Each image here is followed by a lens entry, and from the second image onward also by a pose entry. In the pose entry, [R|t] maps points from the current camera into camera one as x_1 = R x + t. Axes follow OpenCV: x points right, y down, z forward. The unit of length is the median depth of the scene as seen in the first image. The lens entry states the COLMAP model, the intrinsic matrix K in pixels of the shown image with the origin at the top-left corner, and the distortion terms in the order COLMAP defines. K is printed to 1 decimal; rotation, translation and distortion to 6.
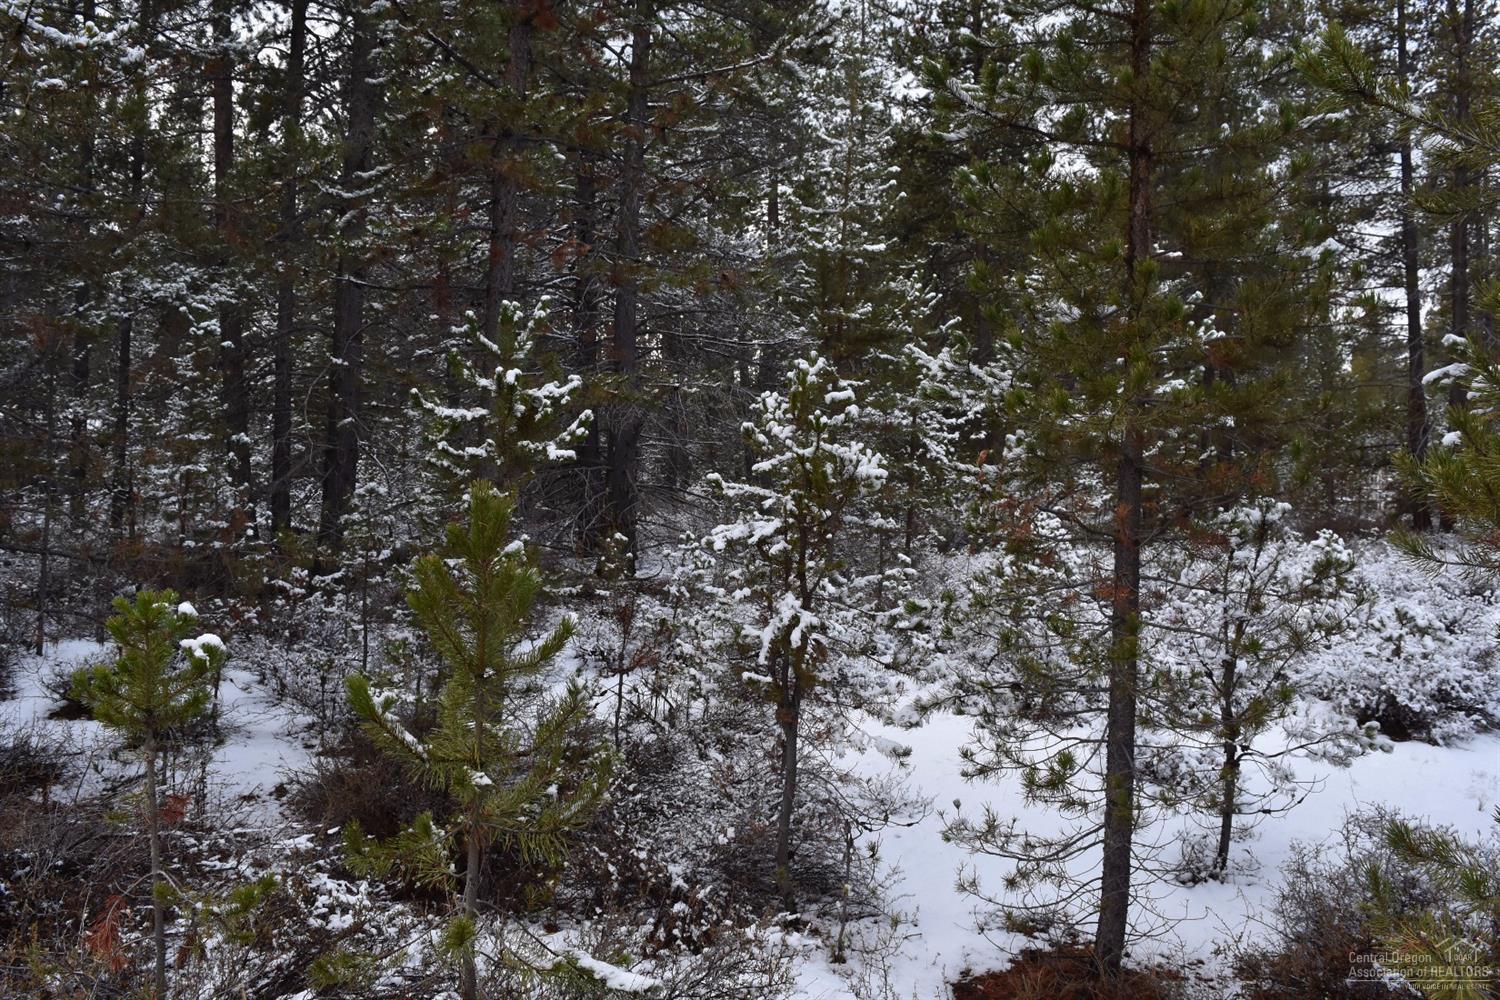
lens RADIAL K [[1170.7, 0, 750.8], [0, 1170.7, 502.5], [0, 0, 1]] dist [-0.009087, -0.001831]
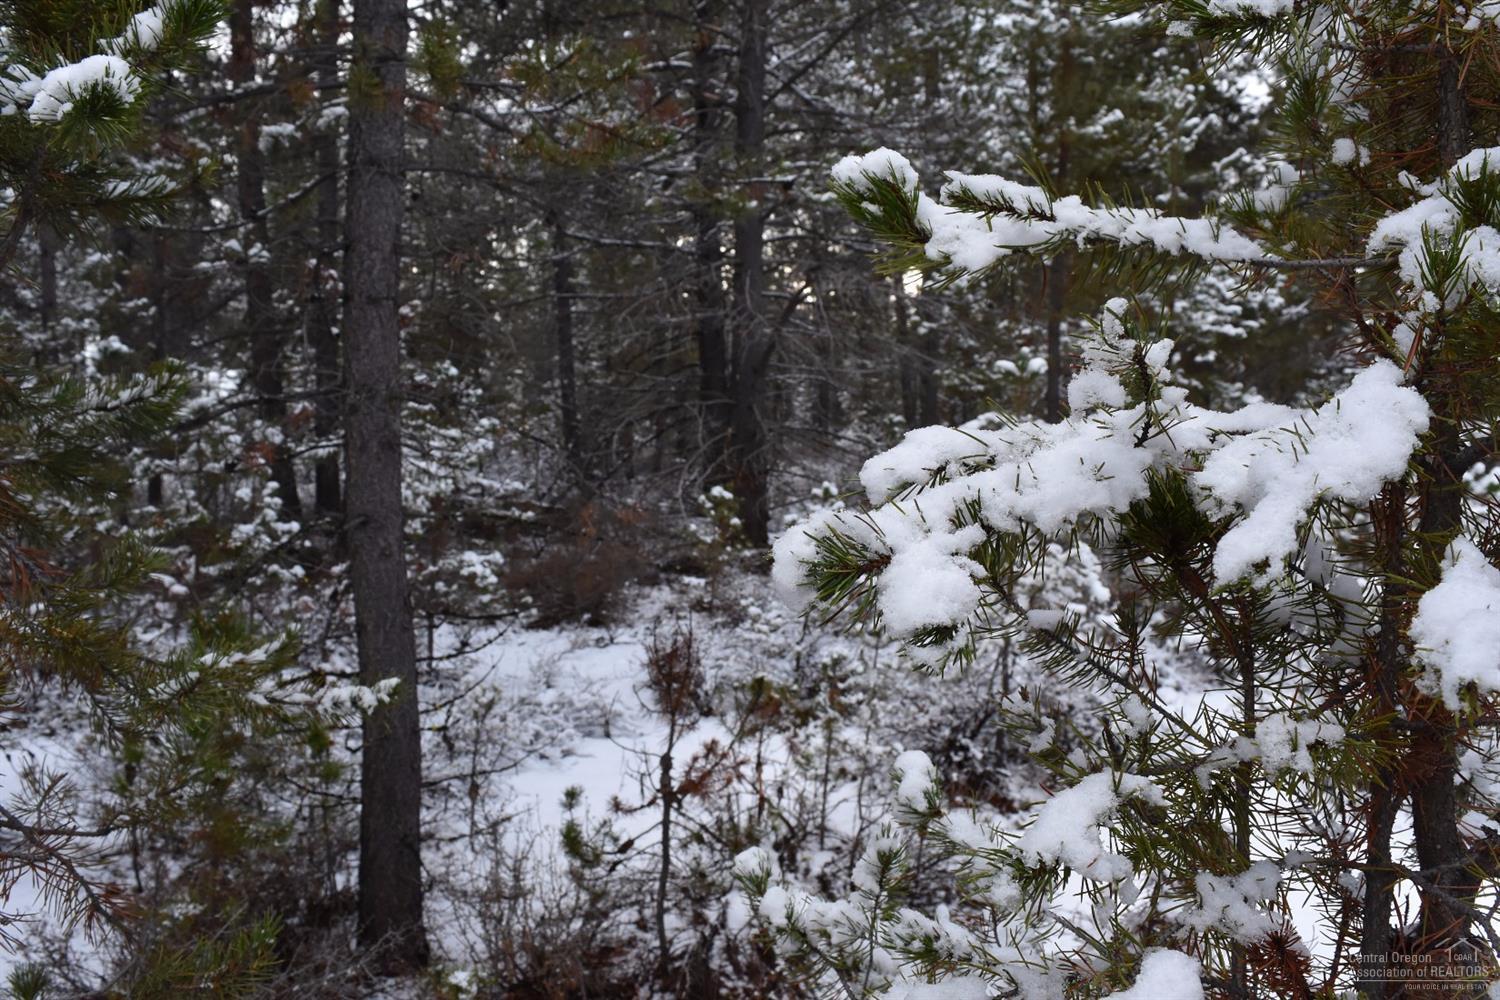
lens RADIAL K [[1170.7, 0, 750.9], [0, 1170.7, 496.4], [0, 0, 1]] dist [-0.009087, -0.001831]
pose [[0.991301, -0.011451, -0.131115, -0.013780], [0.016052, 0.999290, 0.034084, 0.010952], [0.130631, -0.035892, 0.990781, 0.417245]]
